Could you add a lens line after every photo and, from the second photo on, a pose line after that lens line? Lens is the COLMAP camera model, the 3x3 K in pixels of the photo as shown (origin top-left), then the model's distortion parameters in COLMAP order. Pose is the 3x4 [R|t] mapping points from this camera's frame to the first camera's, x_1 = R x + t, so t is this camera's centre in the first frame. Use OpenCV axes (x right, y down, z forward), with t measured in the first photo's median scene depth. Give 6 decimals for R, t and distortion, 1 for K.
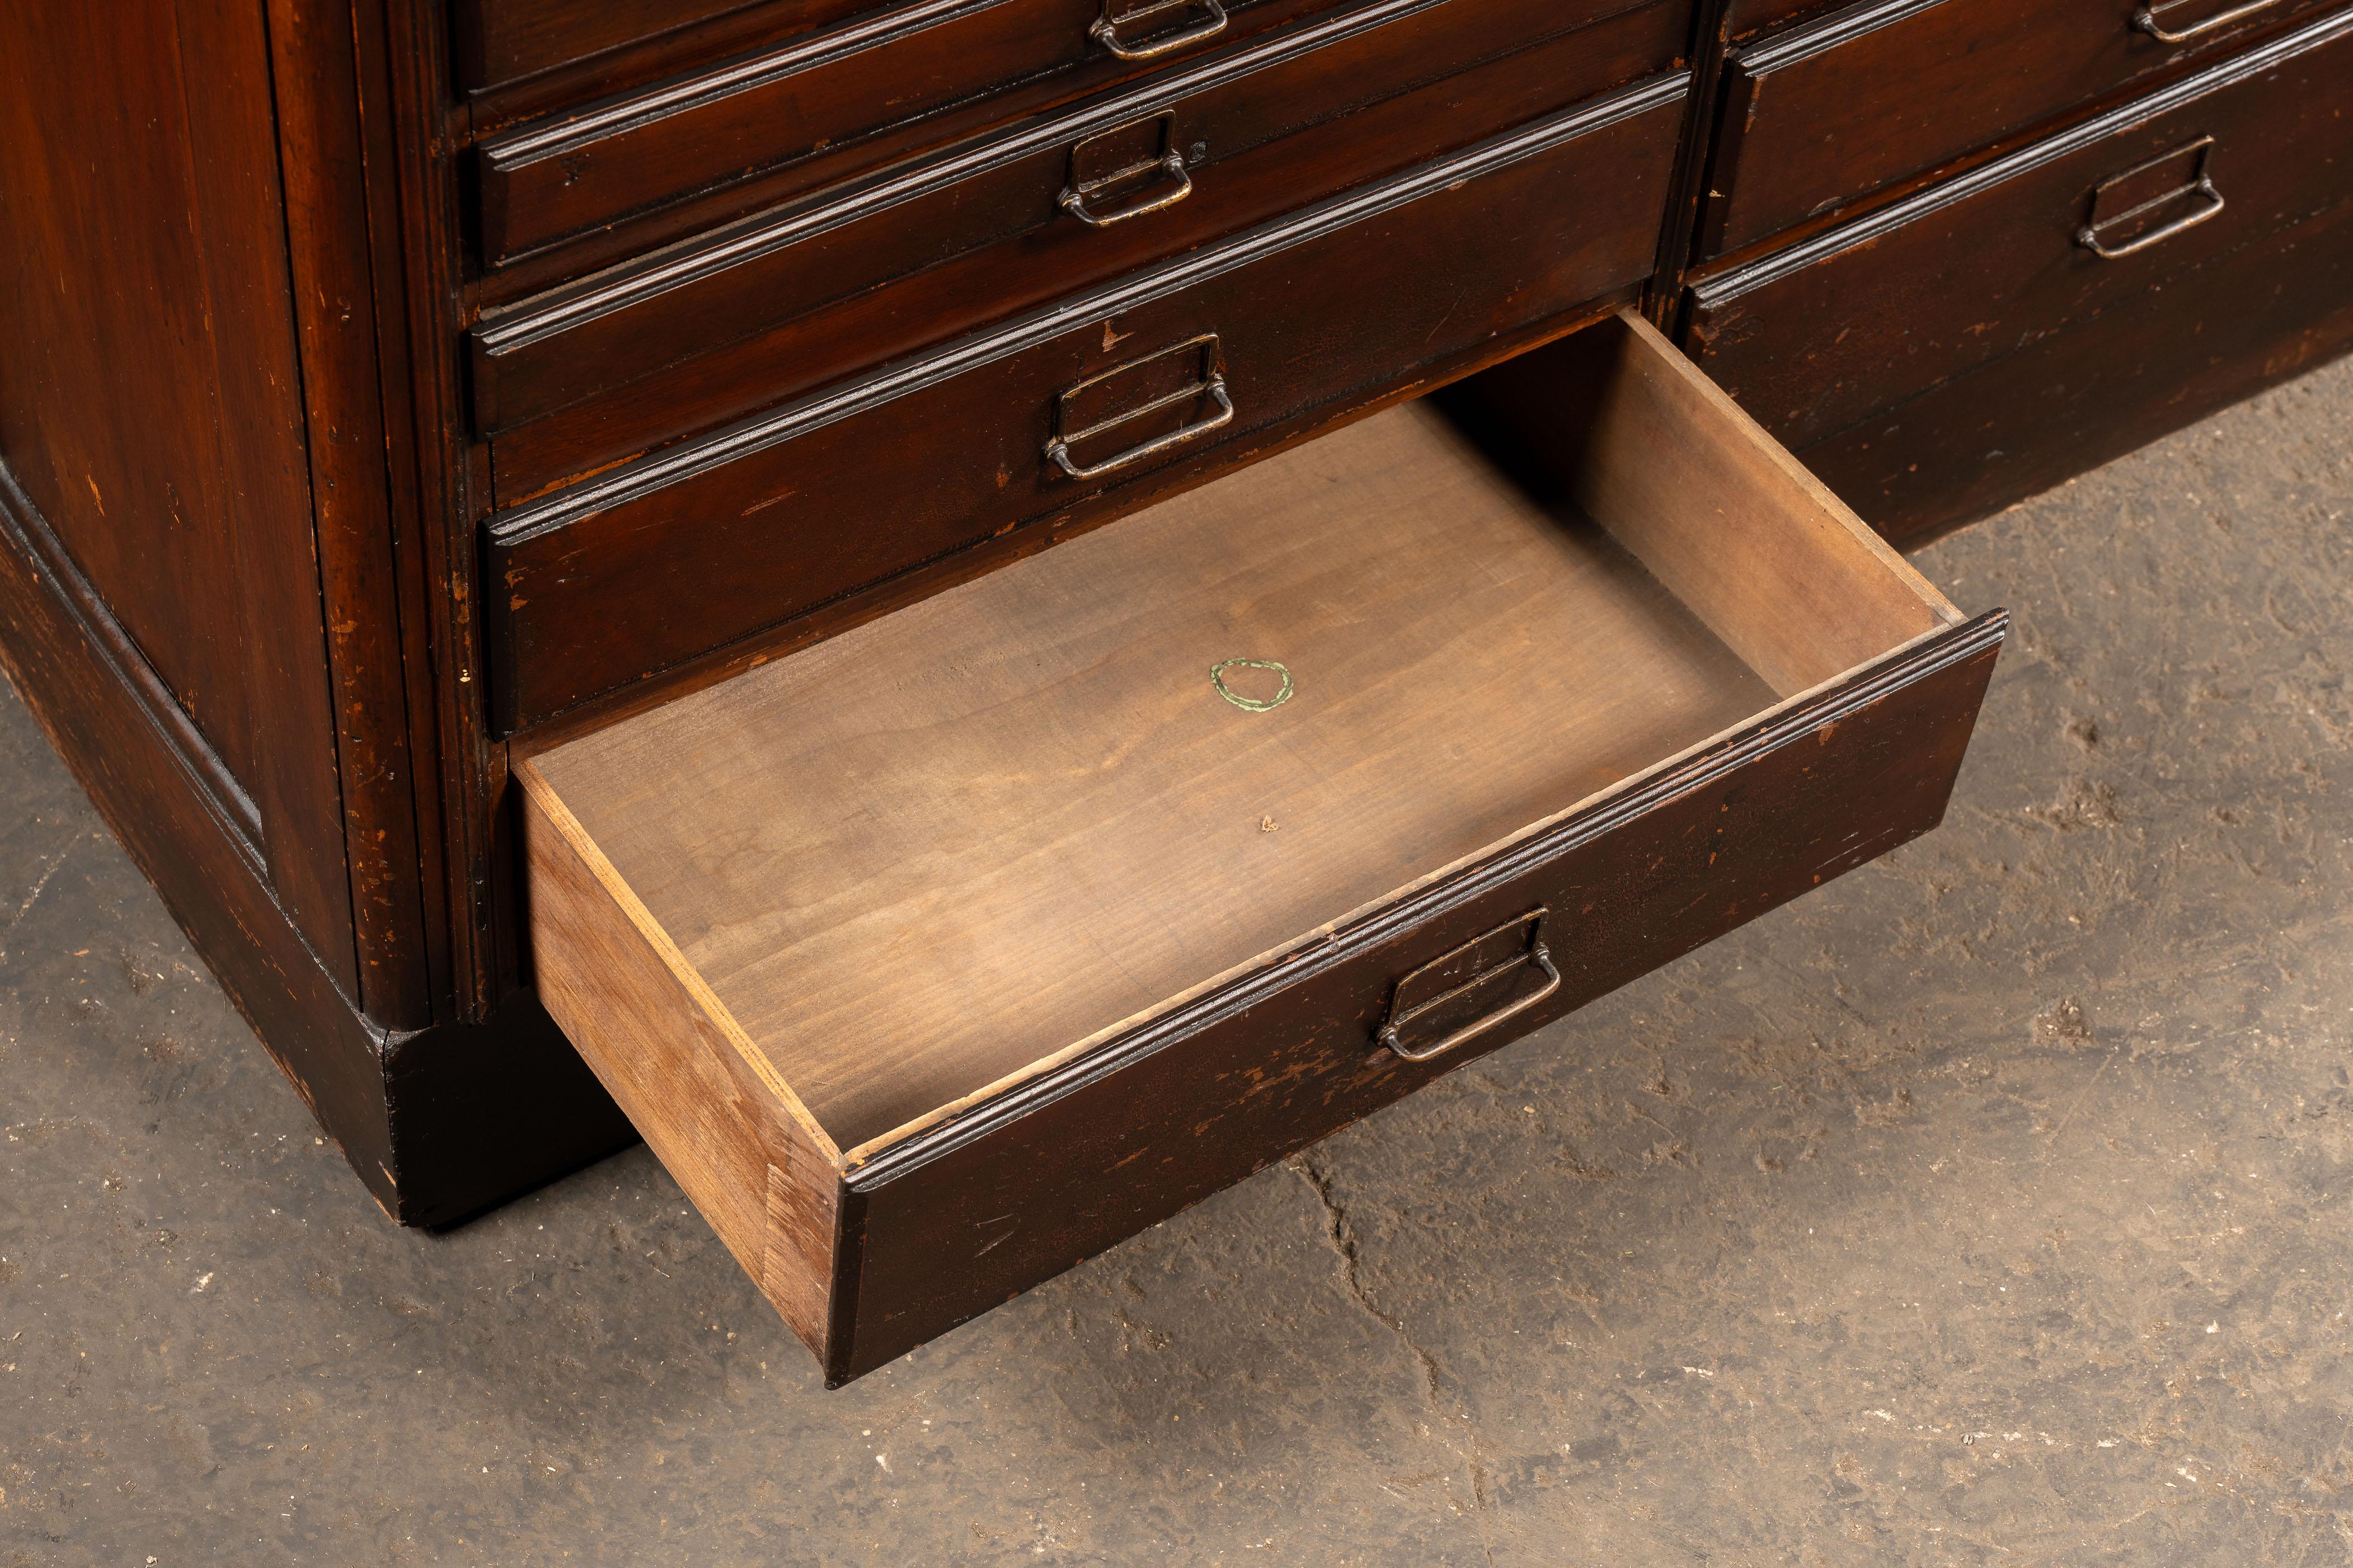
lens RADIAL K [[4553.4, 0, 1176.5], [0, 4553.4, 784.0], [0, 0, 1]] dist [0.010561, -0.041331]
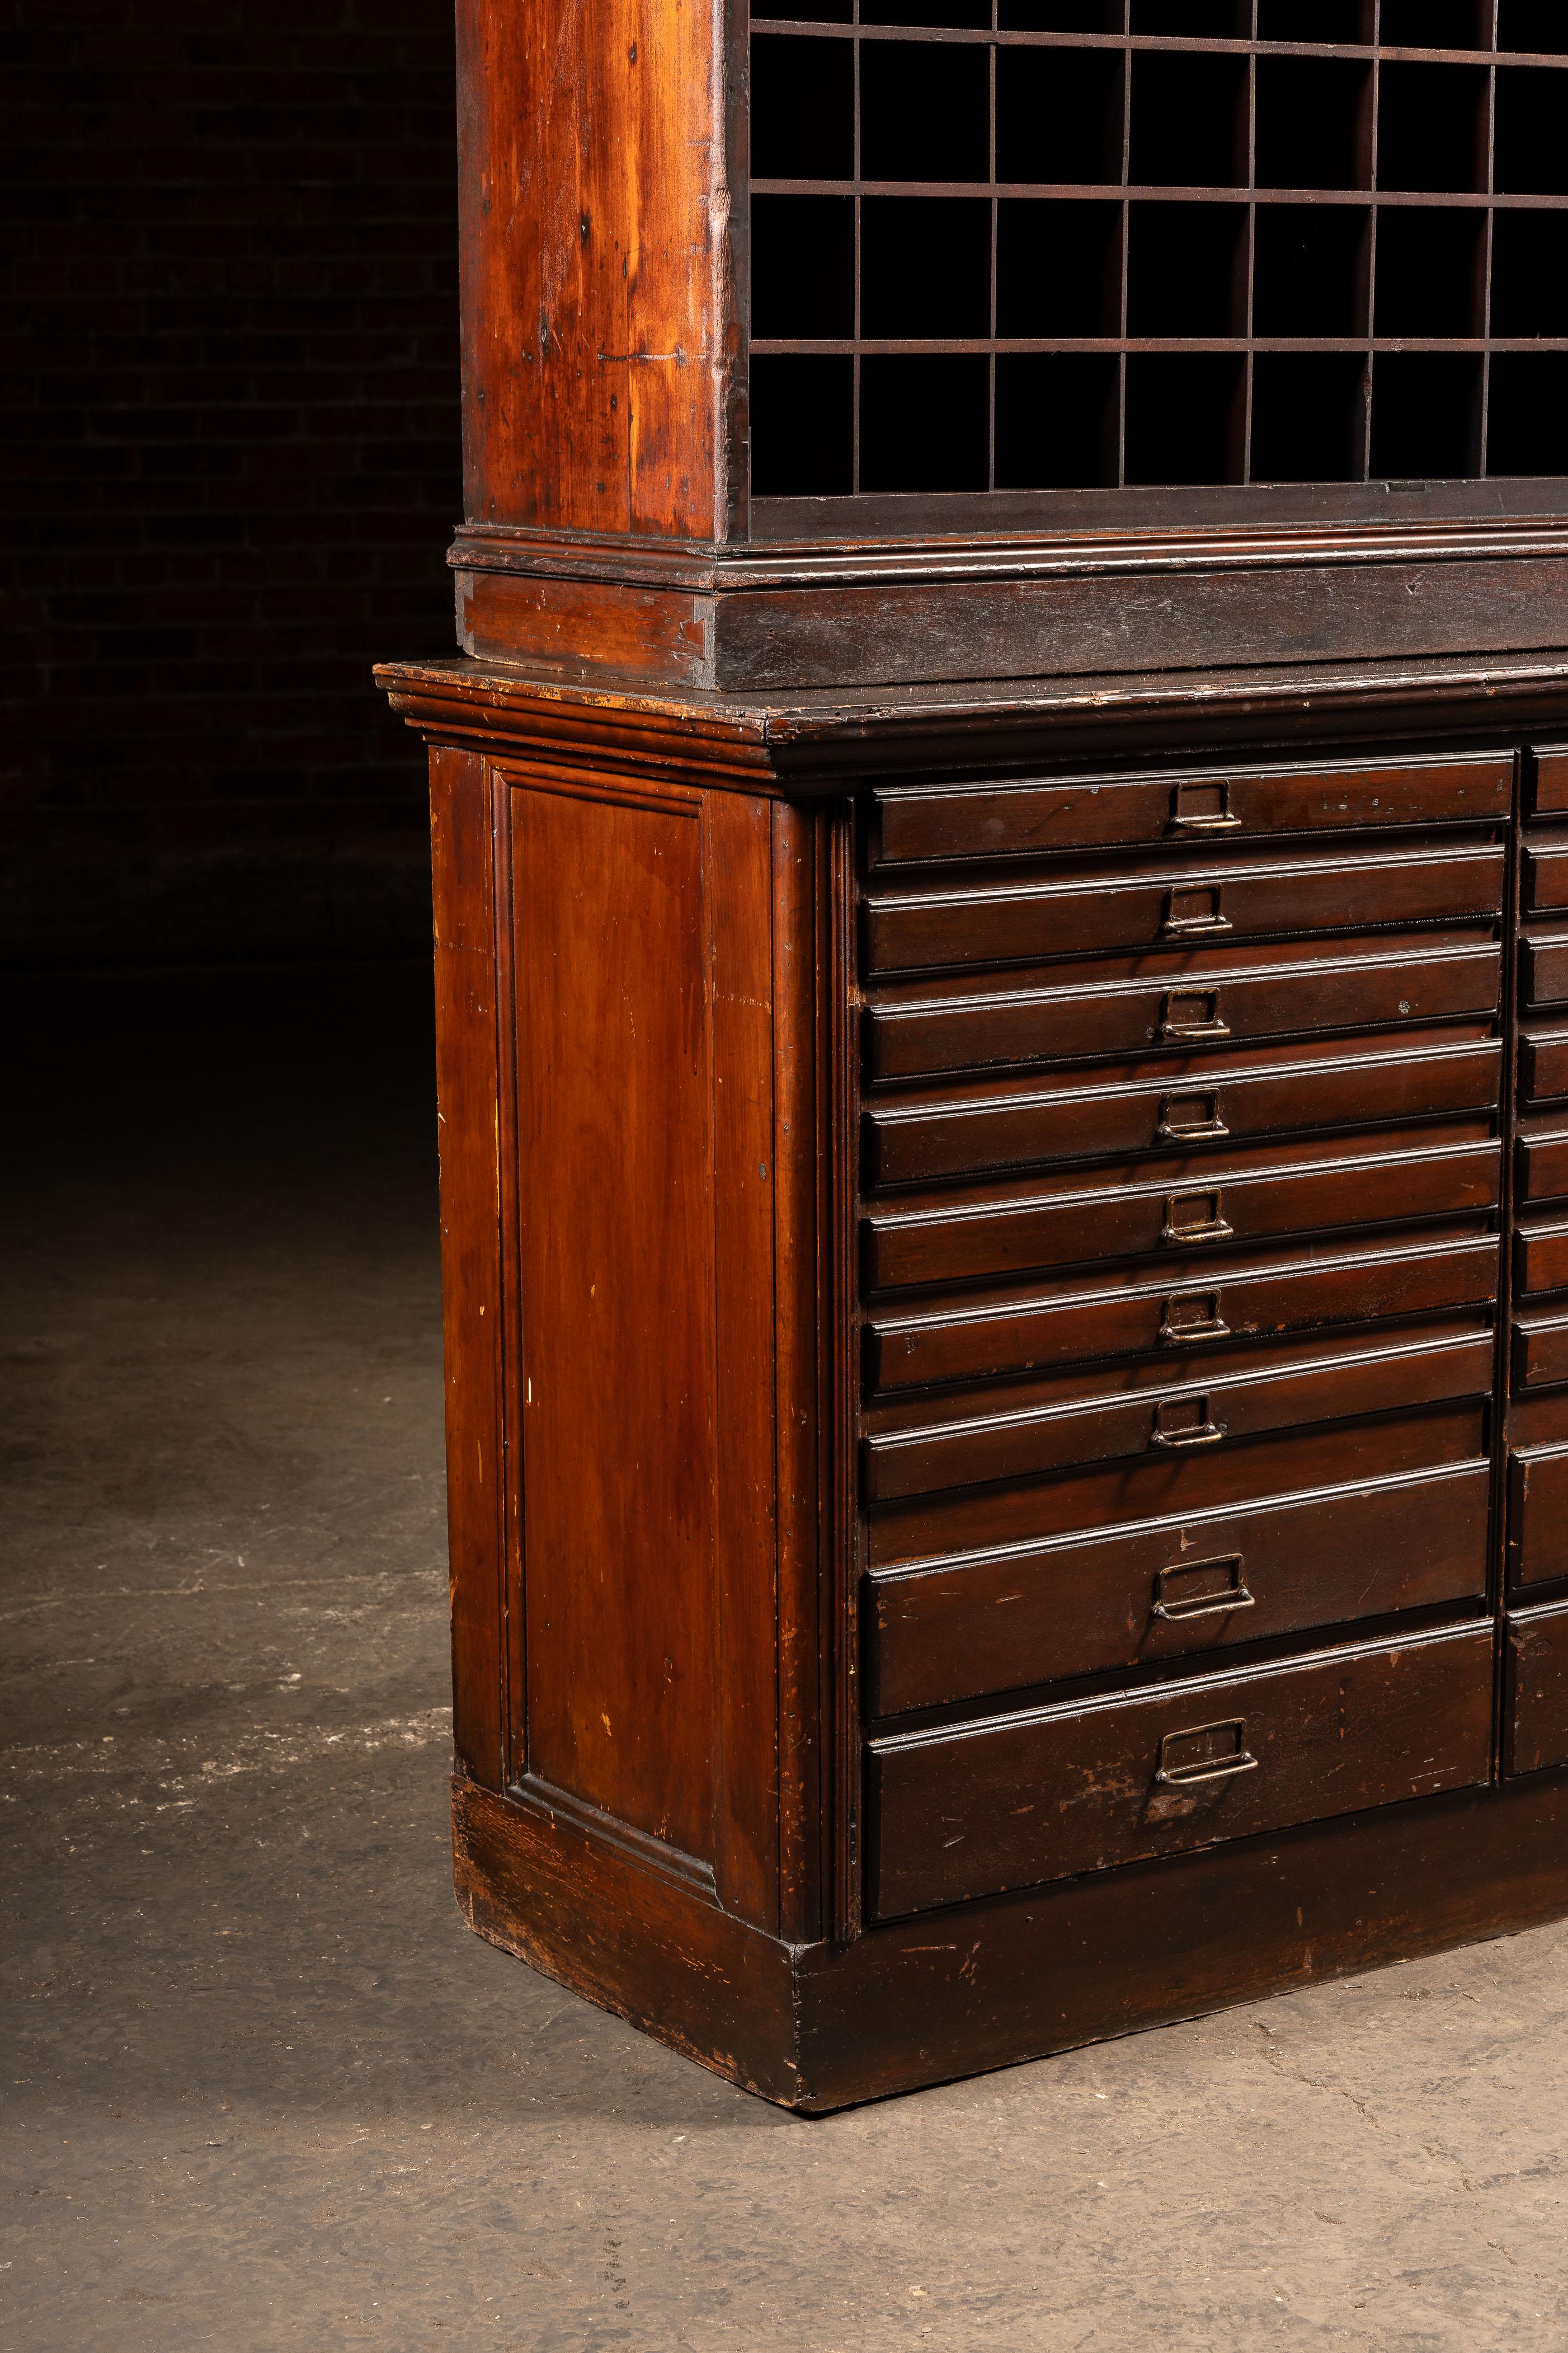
lens RADIAL K [[4496.7, 0, 784.0], [0, 4496.7, 1176.5], [0, 0, 1]] dist [0.005499, -0.133656]
pose [[0.997246, -0.067419, -0.030904, -0.100643], [0.037808, 0.820630, -0.570207, 0.740503], [0.063804, 0.567469, 0.820919, -0.525356]]
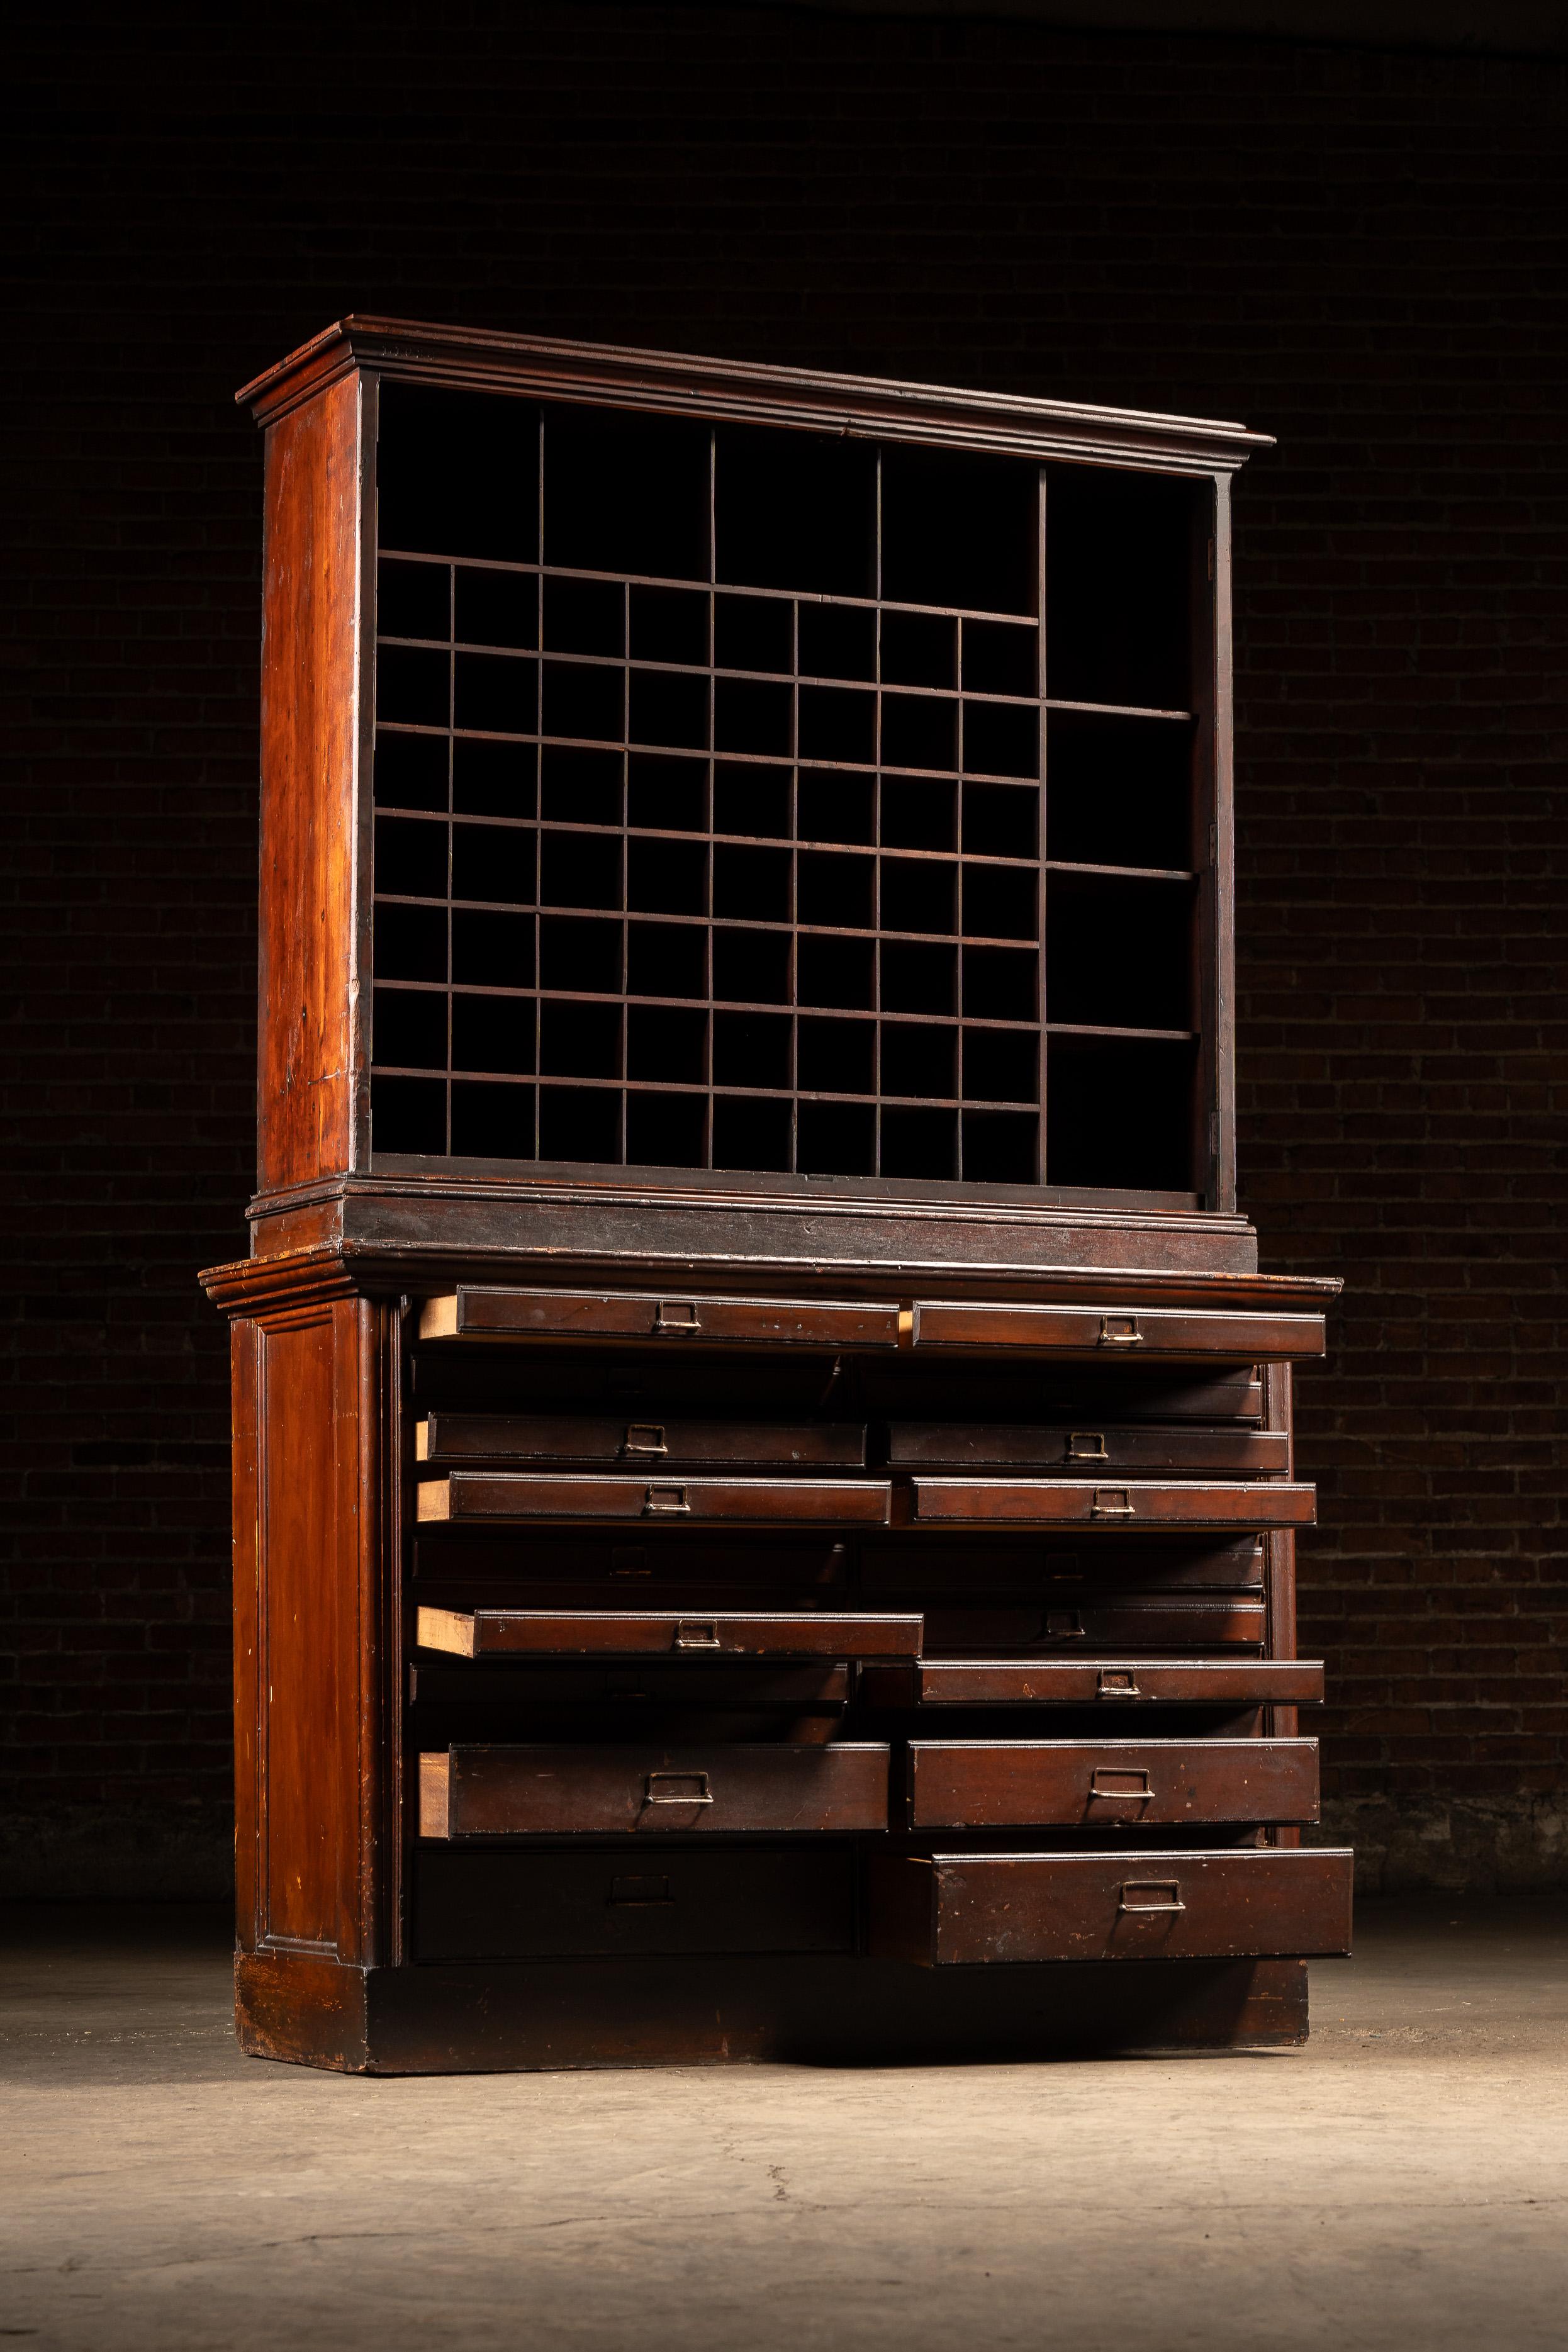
lens RADIAL K [[5085.0, 0, 792.5], [0, 5085.0, 1312.2], [0, 0, 1]] dist [0.014214, -0.008824]
pose [[0.983016, -0.082330, -0.164018, 0.629897], [-0.072956, 0.644760, -0.760895, 2.123450], [0.168396, 0.759938, 0.627803, -1.249446]]
